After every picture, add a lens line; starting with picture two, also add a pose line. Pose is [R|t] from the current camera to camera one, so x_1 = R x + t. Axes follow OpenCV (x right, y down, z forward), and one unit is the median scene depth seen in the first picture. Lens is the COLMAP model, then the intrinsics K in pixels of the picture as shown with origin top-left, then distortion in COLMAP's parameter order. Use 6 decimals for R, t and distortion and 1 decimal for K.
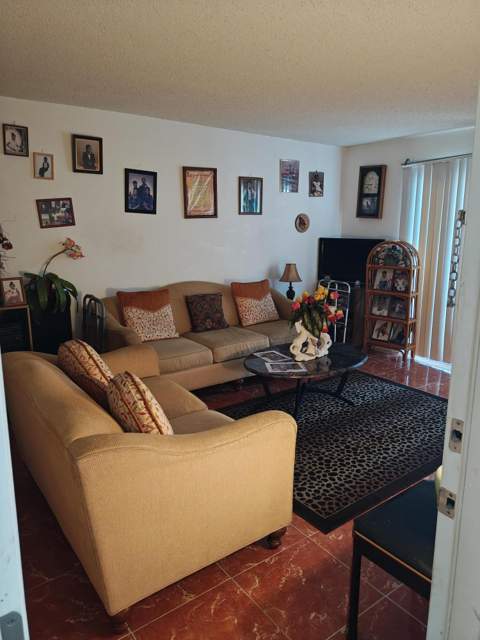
lens RADIAL K [[467.6, 0, 241.1], [0, 467.6, 318.4], [0, 0, 1]] dist [-0.000050, 0.000151]
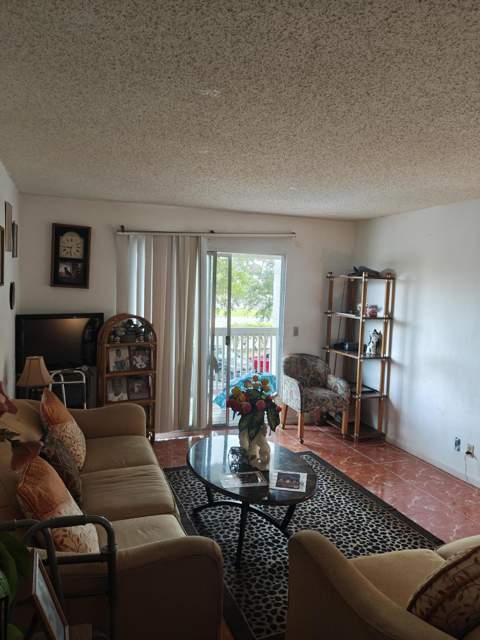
lens RADIAL K [[467.6, 0, 240.9], [0, 467.6, 320.3], [0, 0, 1]] dist [-0.000050, 0.000151]
pose [[0.251106, -0.070094, 0.965418, -0.463639], [0.166306, 0.985668, 0.028308, -0.139746], [-0.953566, 0.153447, 0.259164, 0.546197]]
